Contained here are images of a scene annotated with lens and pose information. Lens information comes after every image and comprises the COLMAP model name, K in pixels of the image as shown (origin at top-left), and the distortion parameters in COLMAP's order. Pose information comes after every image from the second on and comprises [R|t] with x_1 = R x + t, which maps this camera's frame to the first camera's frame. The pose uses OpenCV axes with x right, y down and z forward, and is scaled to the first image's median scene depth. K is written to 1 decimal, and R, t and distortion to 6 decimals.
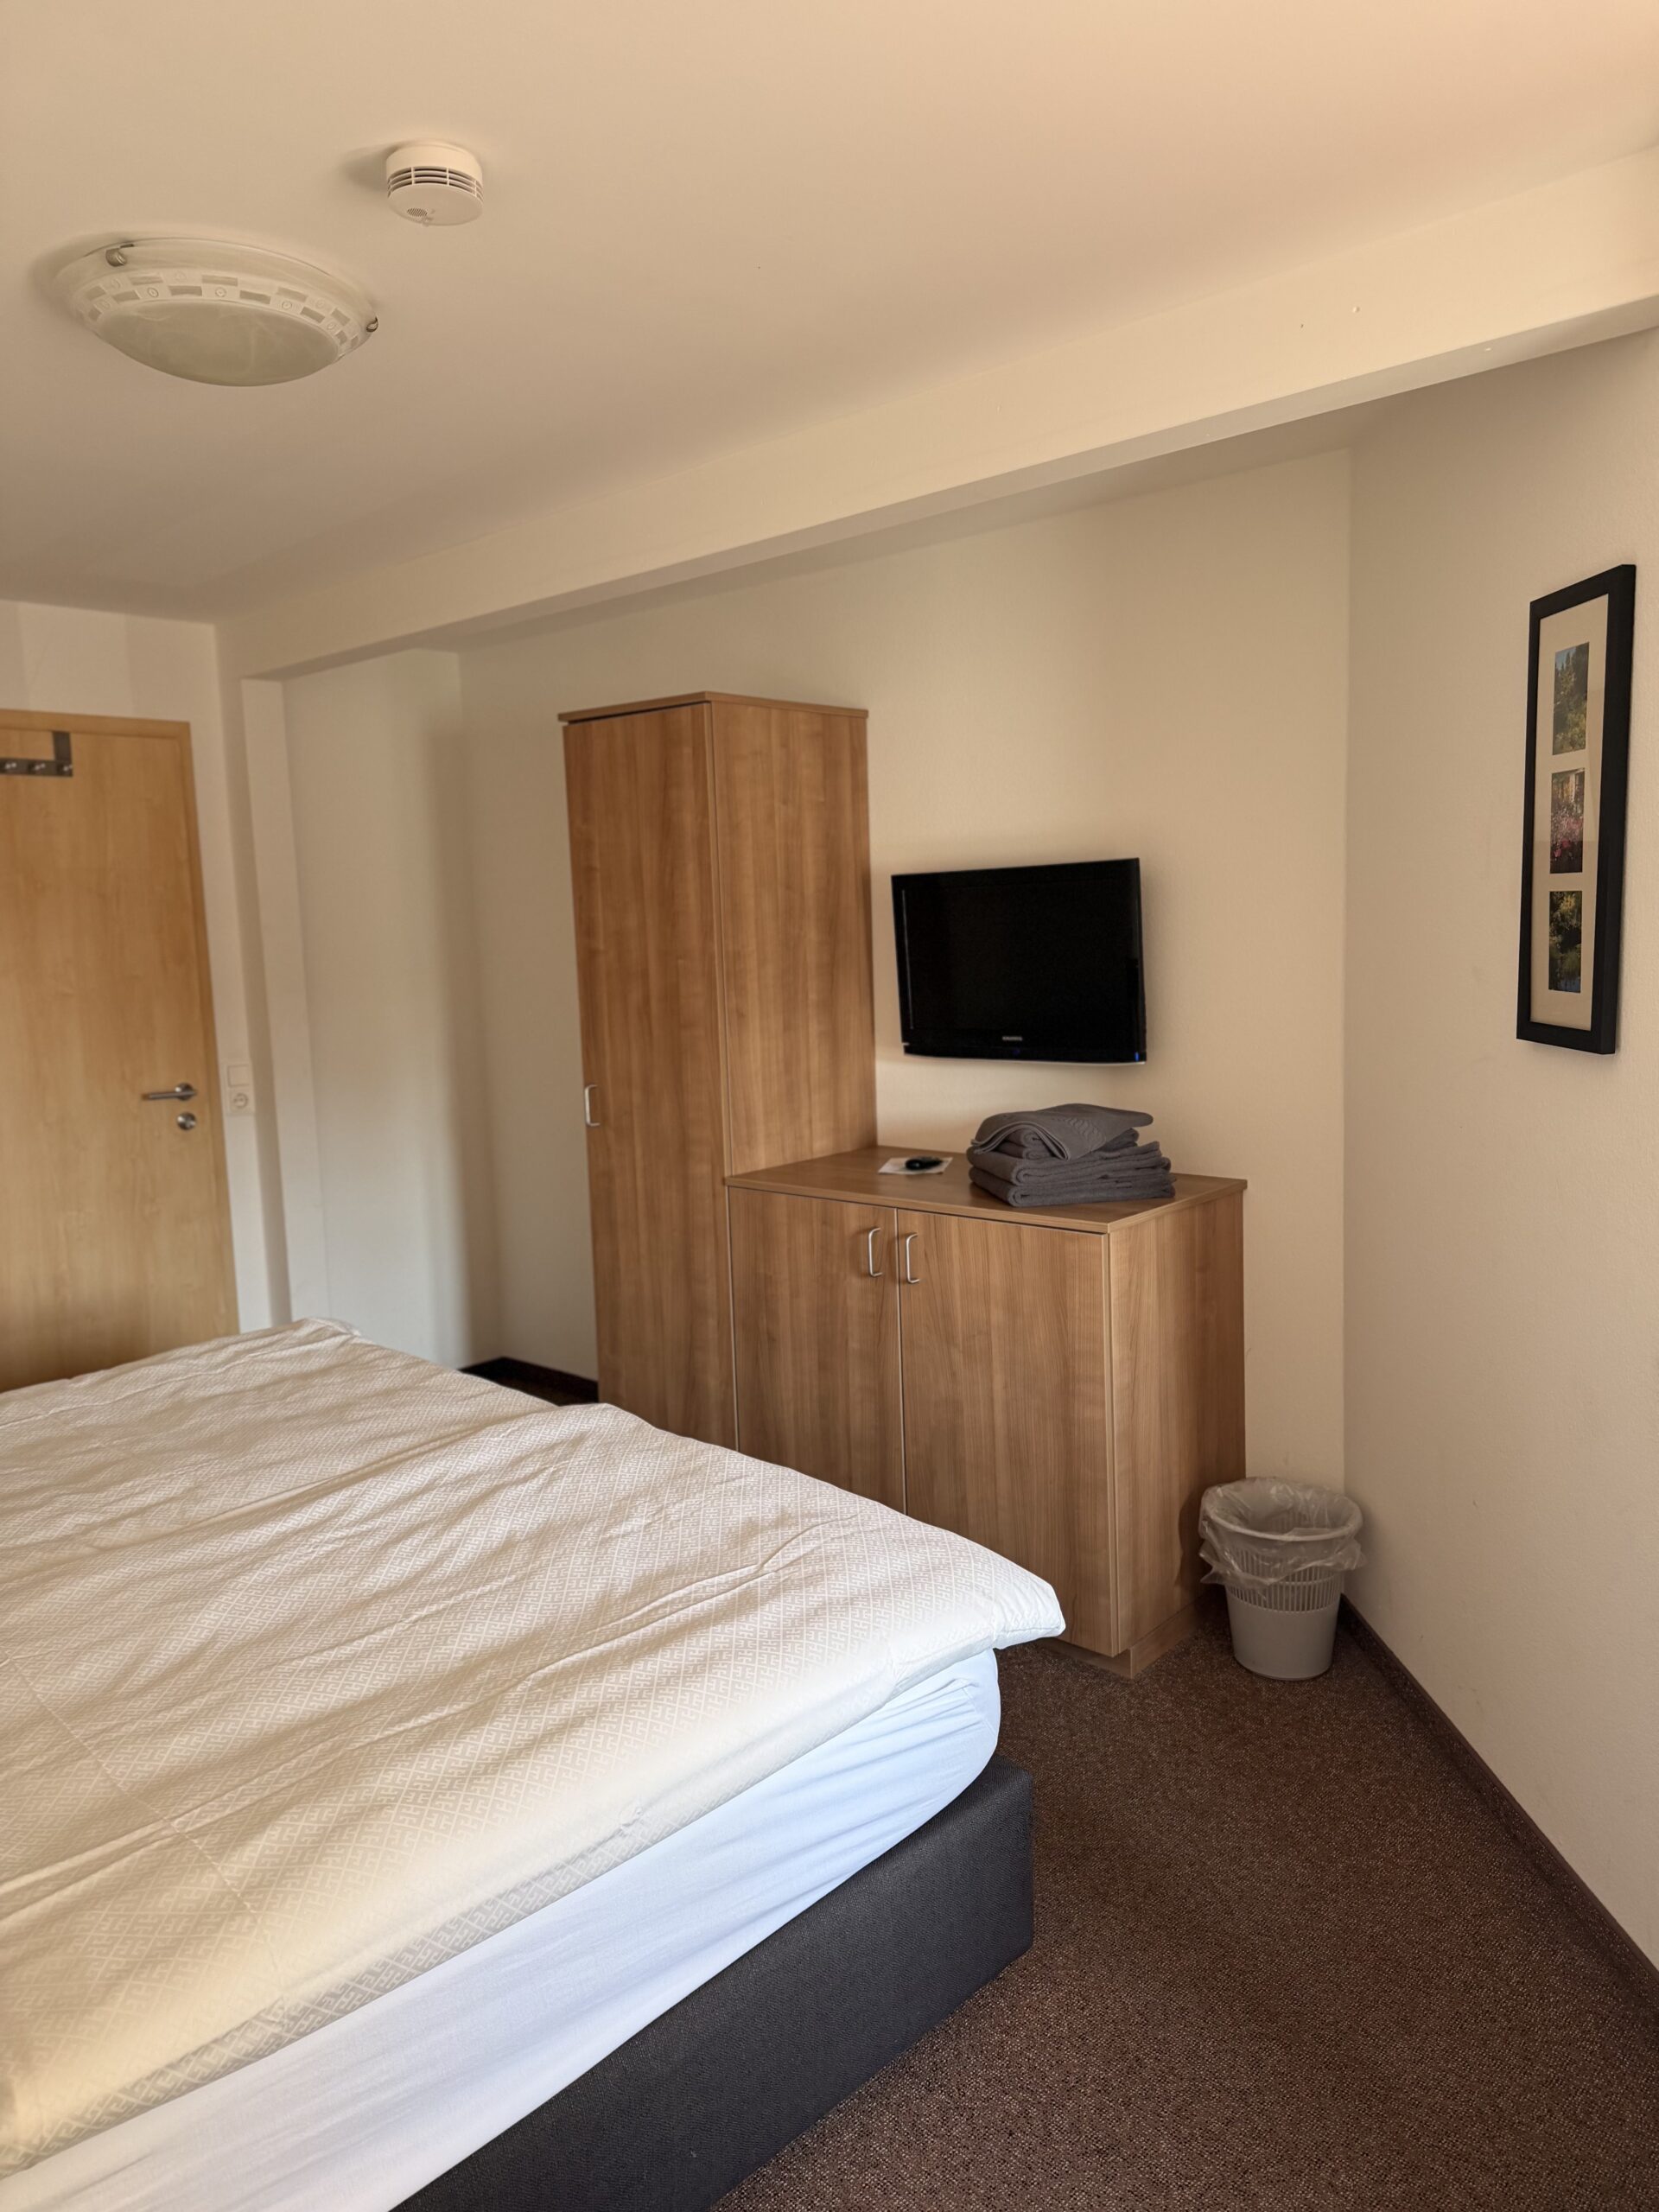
lens RADIAL K [[1575.5, 0, 829.5], [0, 1575.5, 1106.0], [0, 0, 1]] dist [0.067919, -0.069983]
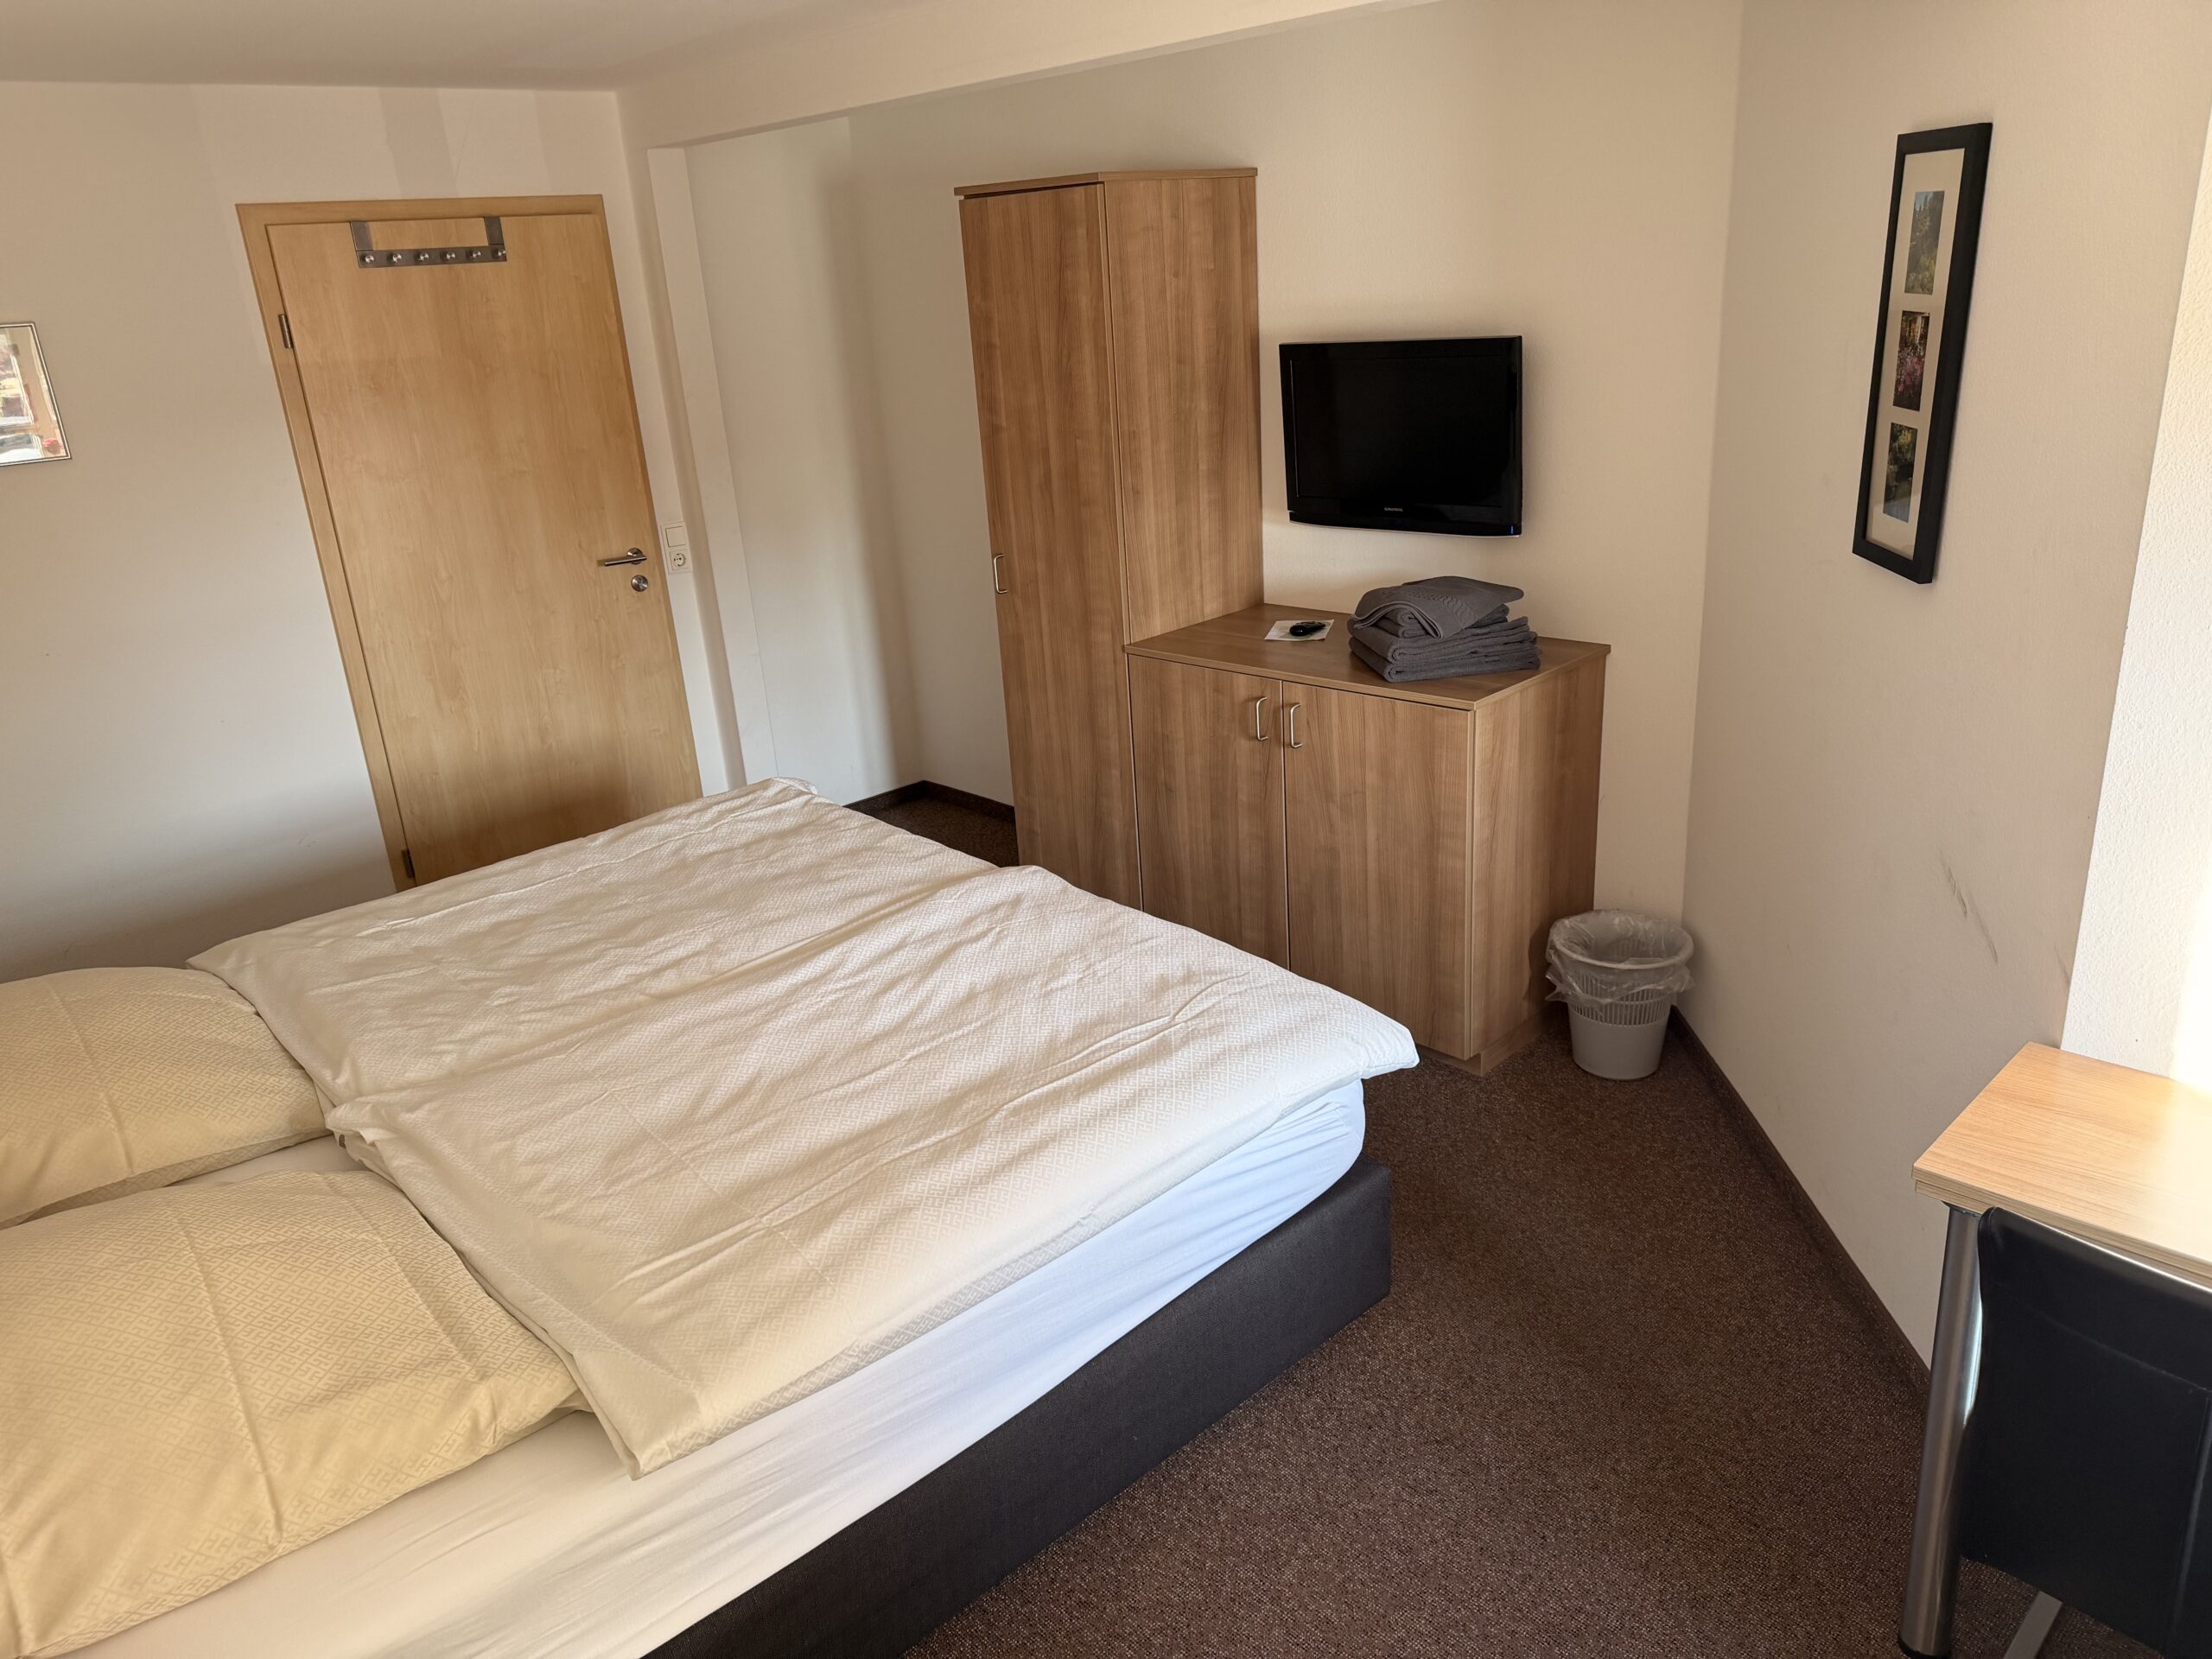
lens RADIAL K [[1550.7, 0, 1084.1], [0, 1550.7, 824.8], [0, 0, 1]] dist [0.150356, -0.273042]
pose [[0.996618, -0.007020, -0.081874, -0.007815], [0.025132, 0.974641, 0.222359, -0.090084], [0.078237, -0.223665, 0.971521, -0.113378]]
